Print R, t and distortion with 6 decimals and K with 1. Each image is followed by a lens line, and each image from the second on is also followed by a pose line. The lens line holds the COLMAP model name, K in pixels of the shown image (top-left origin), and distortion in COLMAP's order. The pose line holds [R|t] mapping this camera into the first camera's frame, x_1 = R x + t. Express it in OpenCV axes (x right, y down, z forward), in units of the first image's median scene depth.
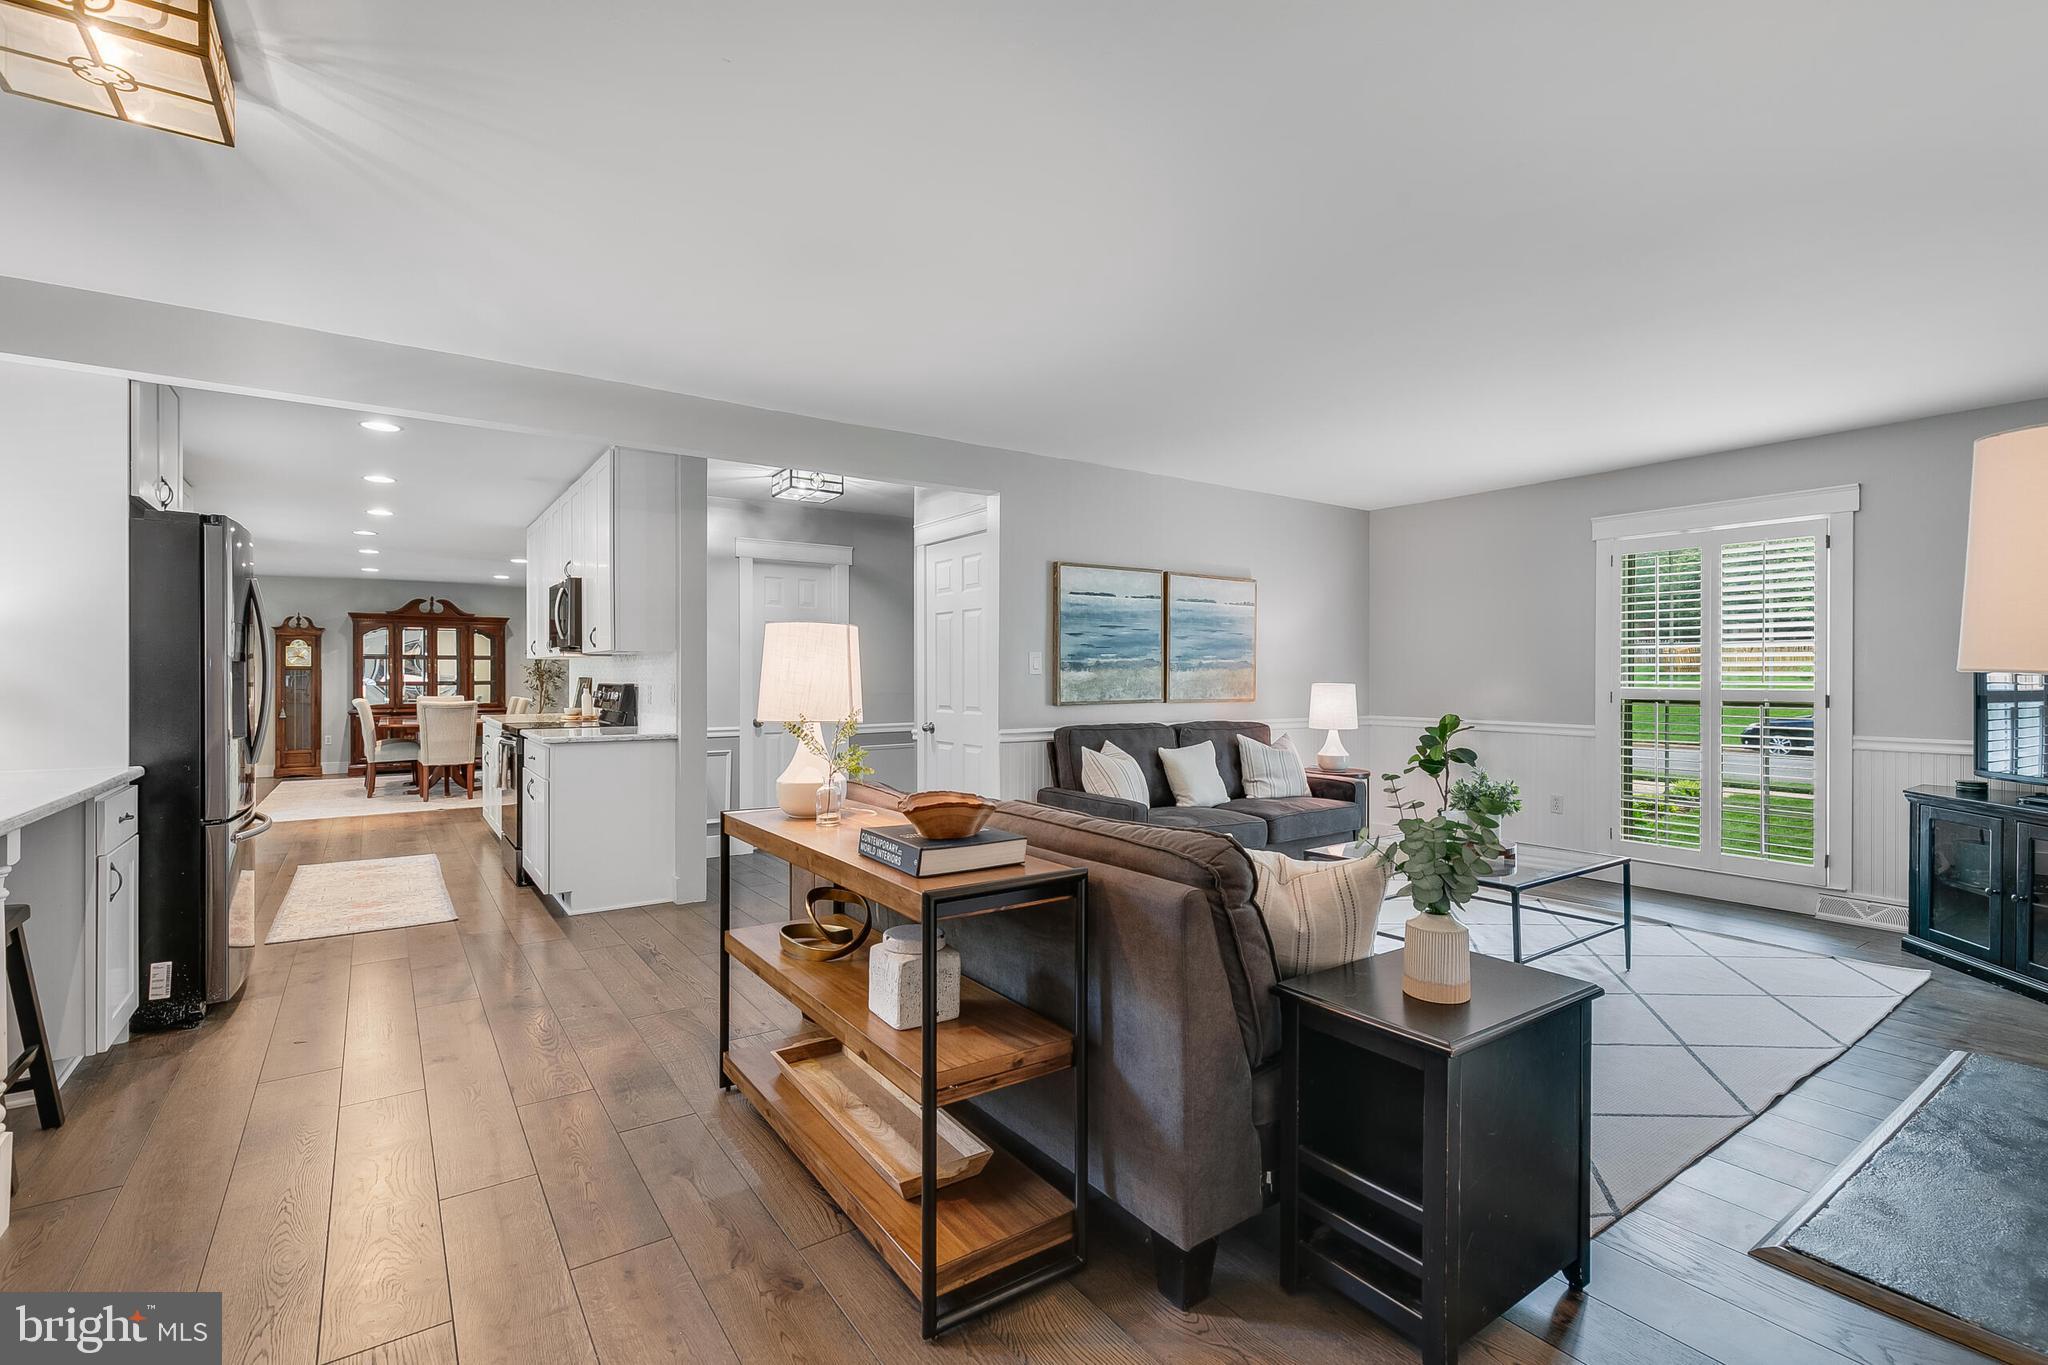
lens RADIAL K [[918.2, 0, 1021.9], [0, 918.2, 675.6], [0, 0, 1]] dist [0.006149, -0.000779]
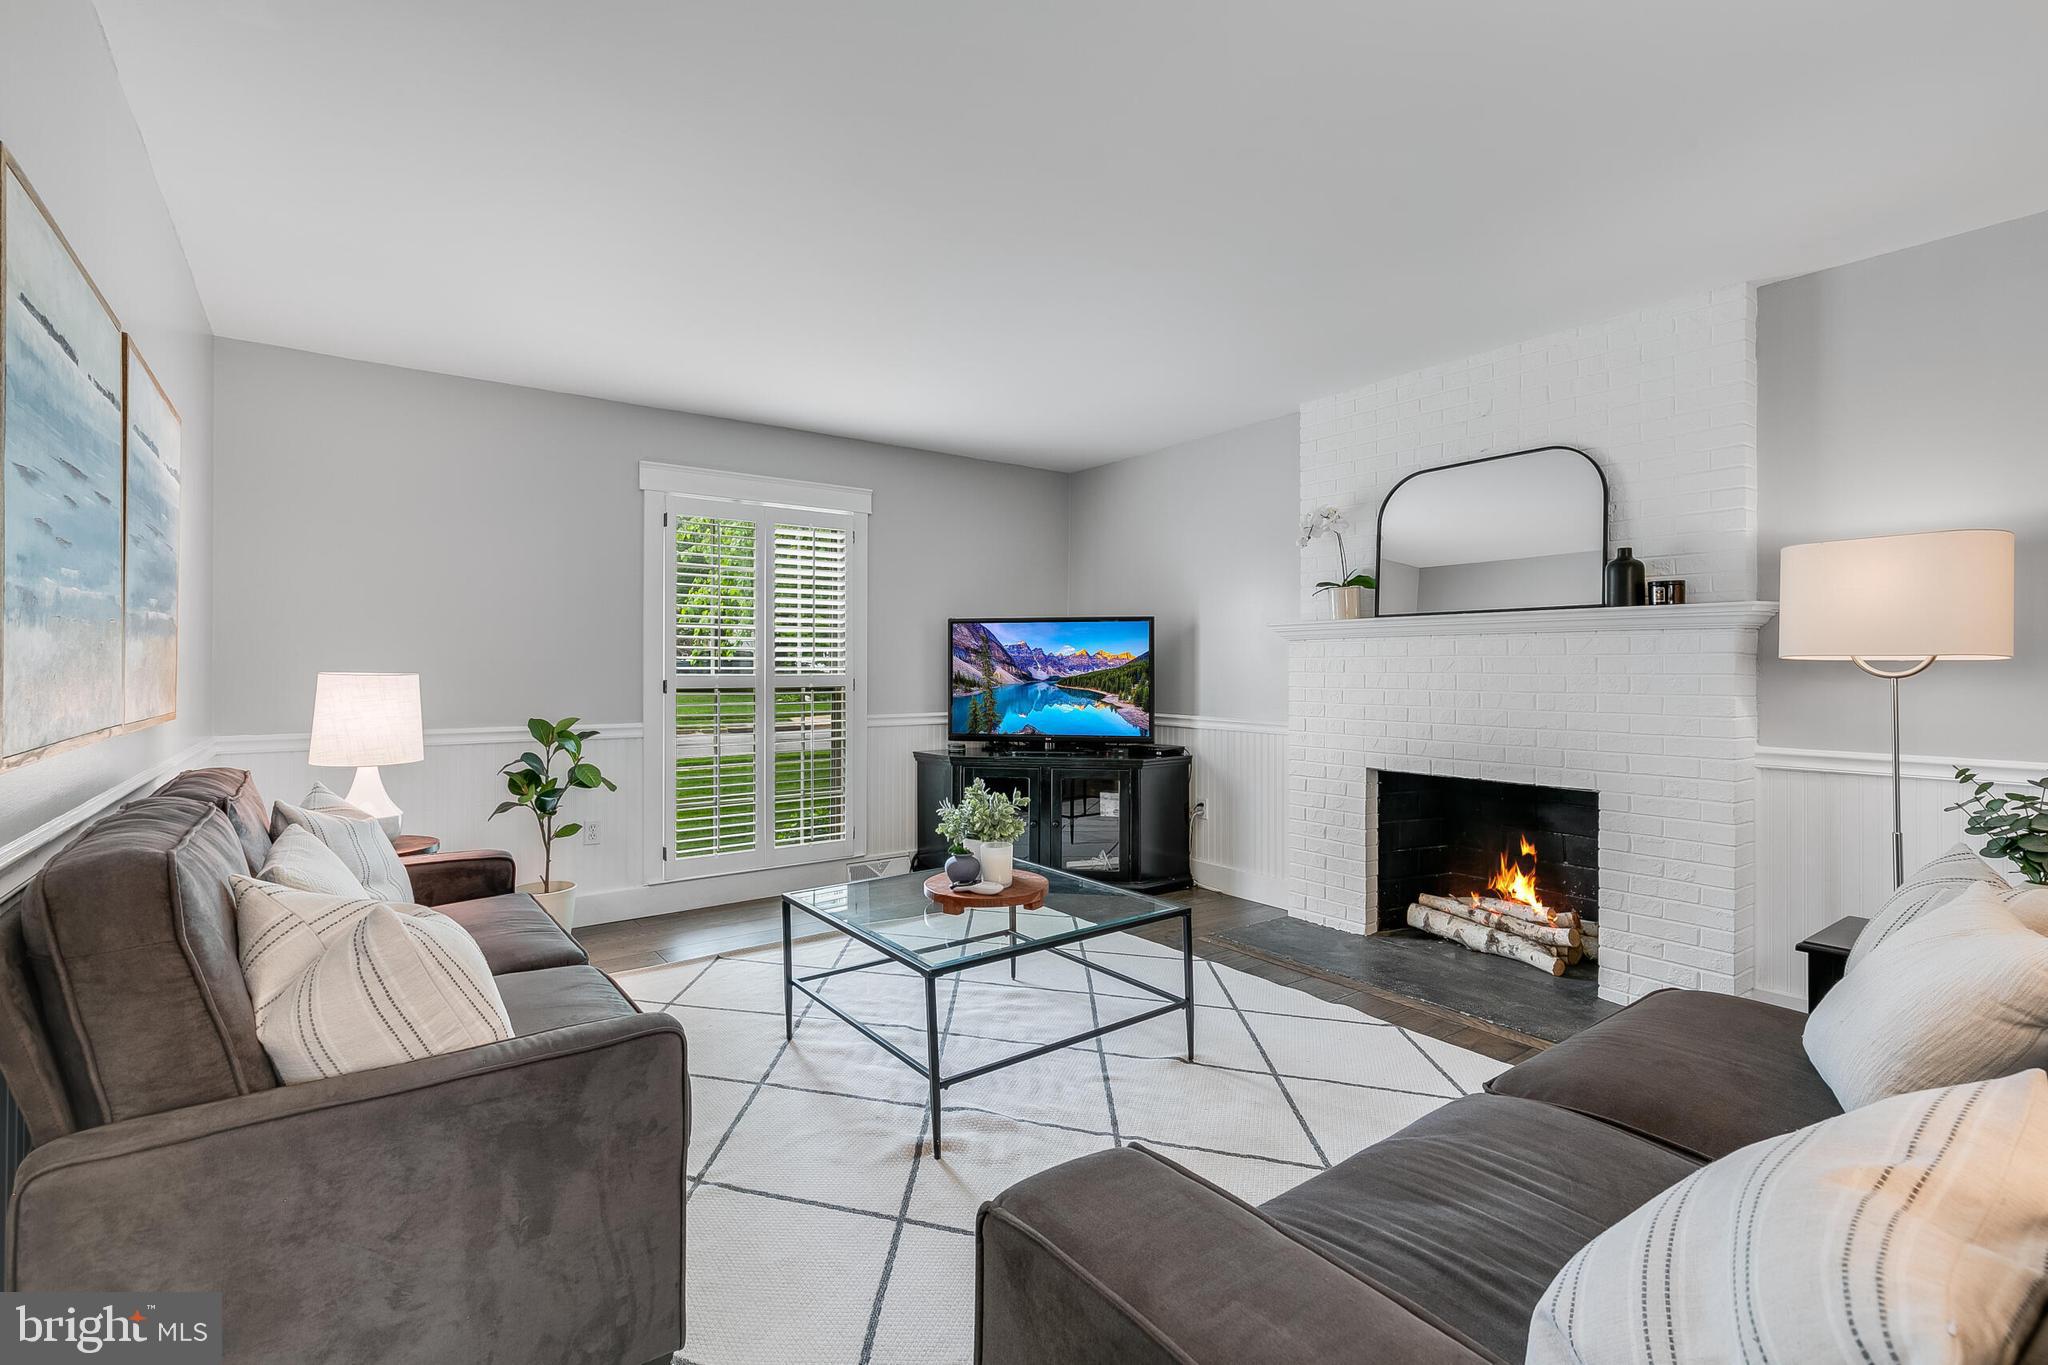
lens RADIAL K [[918.2, 0, 1021.9], [0, 918.2, 675.6], [0, 0, 1]] dist [0.006149, -0.000779]
pose [[-0.026207, -0.009673, 0.999610, -0.178116], [-0.005727, 0.999938, 0.009527, 0.004132], [-0.999640, -0.005475, -0.026260, 0.697413]]
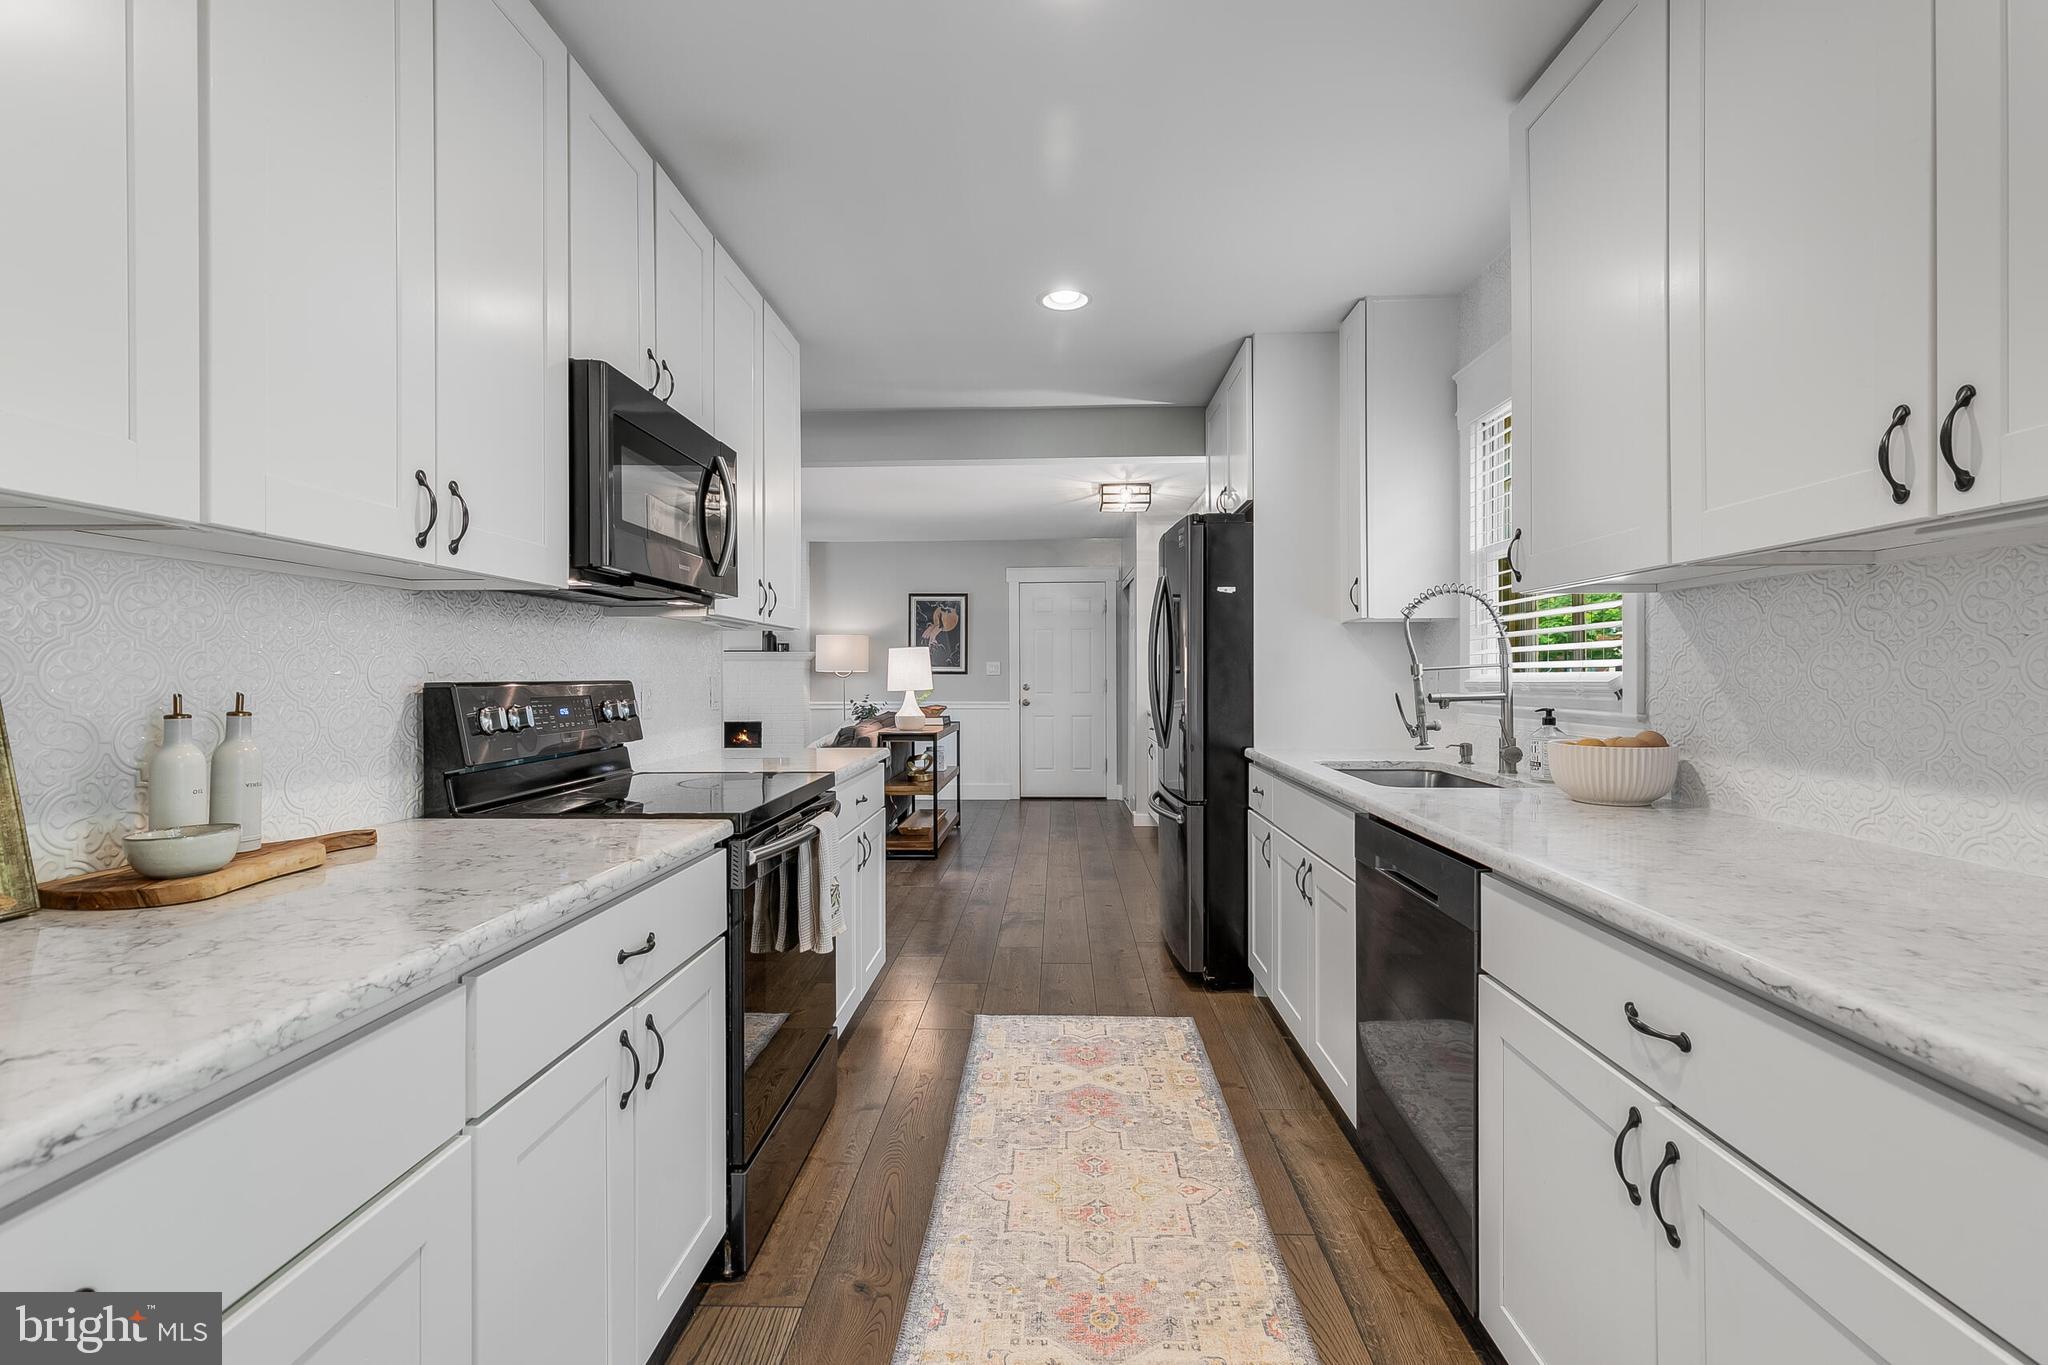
lens RADIAL K [[918.2, 0, 1021.9], [0, 918.2, 675.6], [0, 0, 1]] dist [0.006149, -0.000779]
pose [[-0.793553, 0.004110, 0.608487, -0.885133], [0.003794, 0.999991, -0.001807, 0.008241], [-0.608489, 0.000875, -0.793562, 1.272398]]
